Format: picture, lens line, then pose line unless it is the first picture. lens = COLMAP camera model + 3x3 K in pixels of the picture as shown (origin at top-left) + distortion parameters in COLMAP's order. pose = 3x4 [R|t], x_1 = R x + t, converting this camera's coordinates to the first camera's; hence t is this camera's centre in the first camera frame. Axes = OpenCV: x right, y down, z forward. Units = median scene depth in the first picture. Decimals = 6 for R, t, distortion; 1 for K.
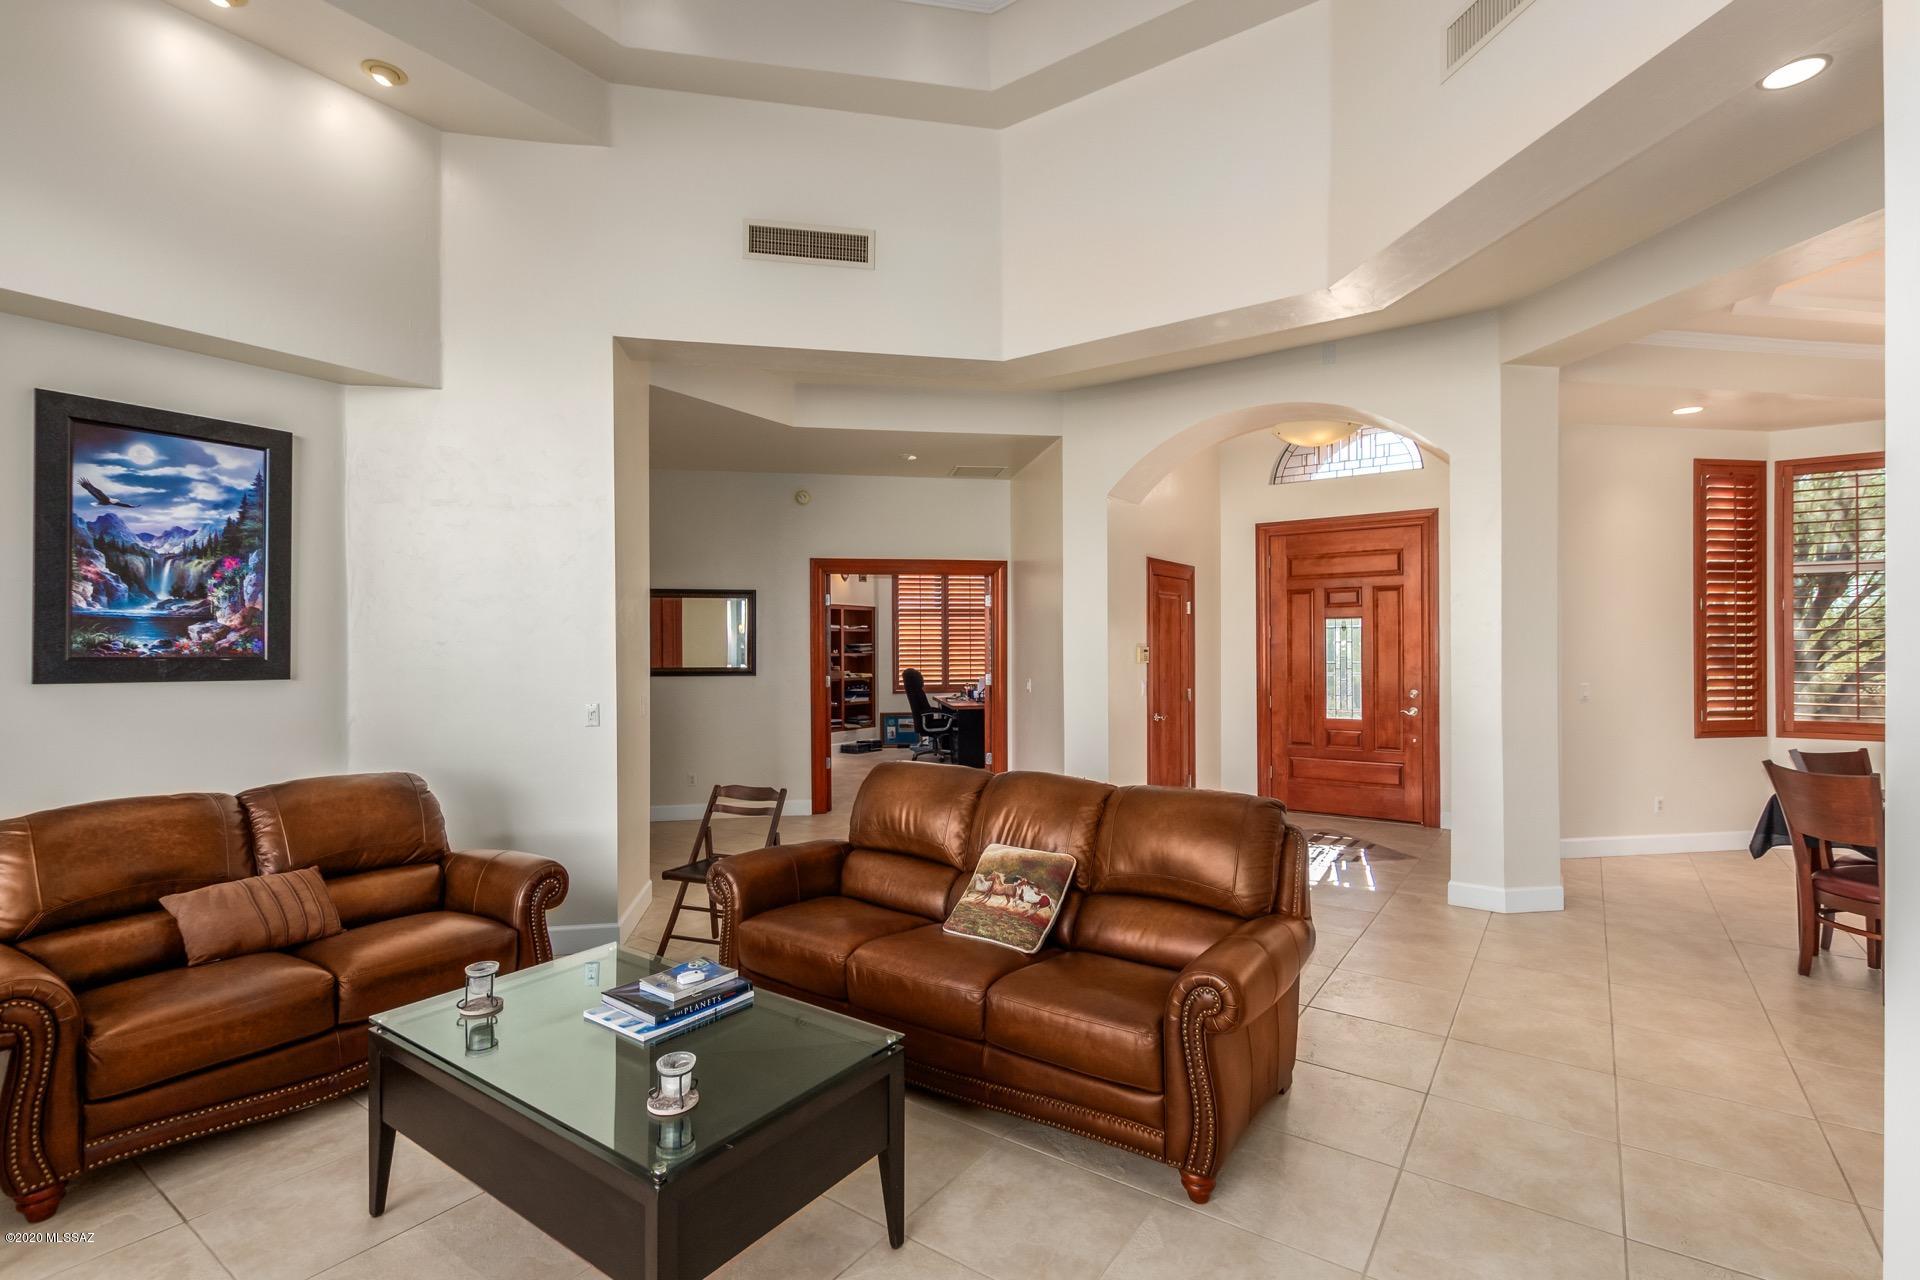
lens RADIAL K [[894.6, 0, 960.0], [0, 894.6, 640.0], [0, 0, 1]] dist [-0.002284, 0.000008]
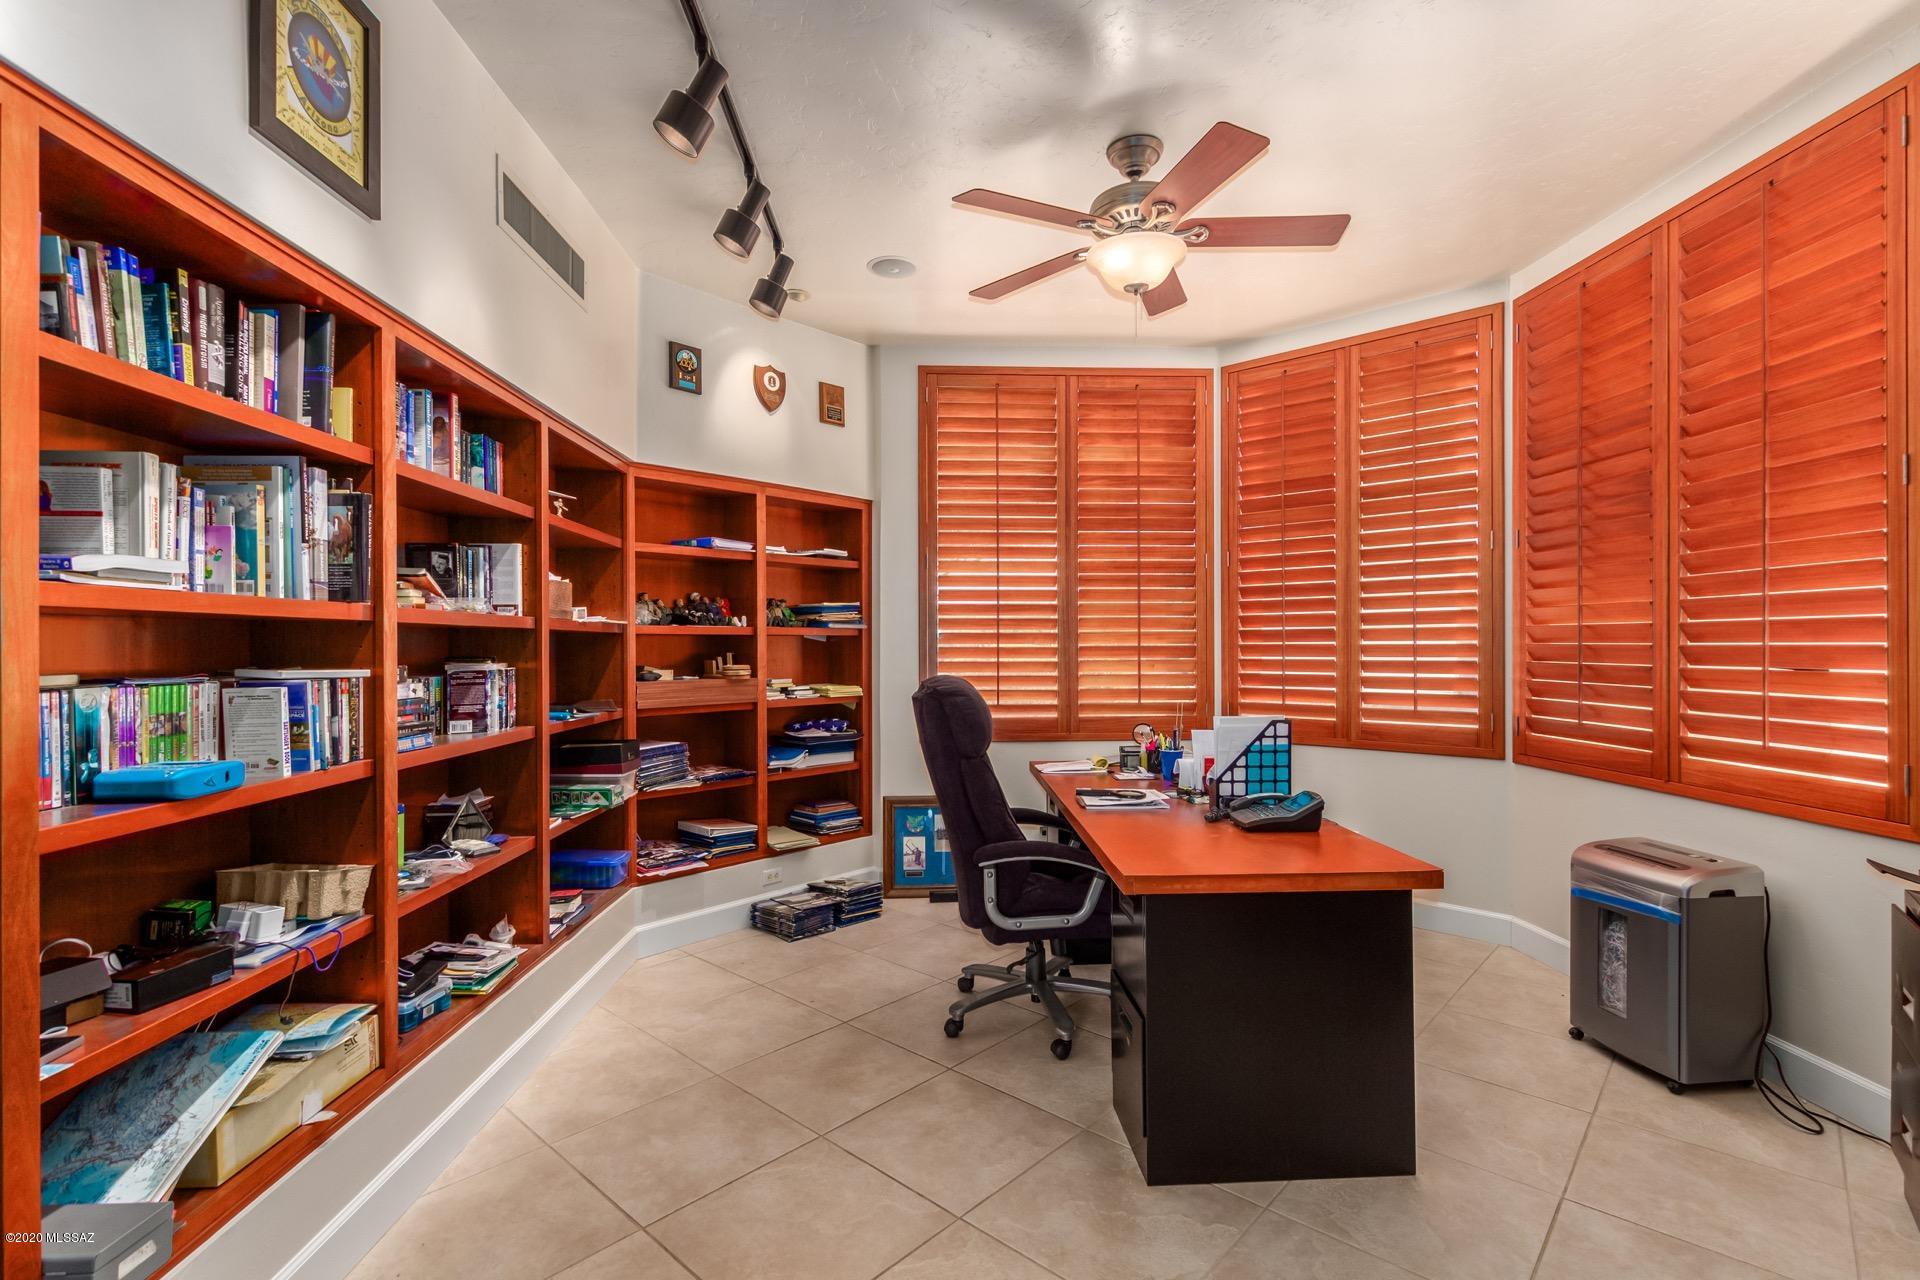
lens RADIAL K [[894.6, 0, 960.0], [0, 894.6, 640.0], [0, 0, 1]] dist [-0.002284, 0.000008]
pose [[0.992078, -0.001849, -0.125609, -0.016961], [0.001887, 0.999998, 0.000189, 0.022211], [0.125609, -0.000424, 0.992080, 0.754211]]
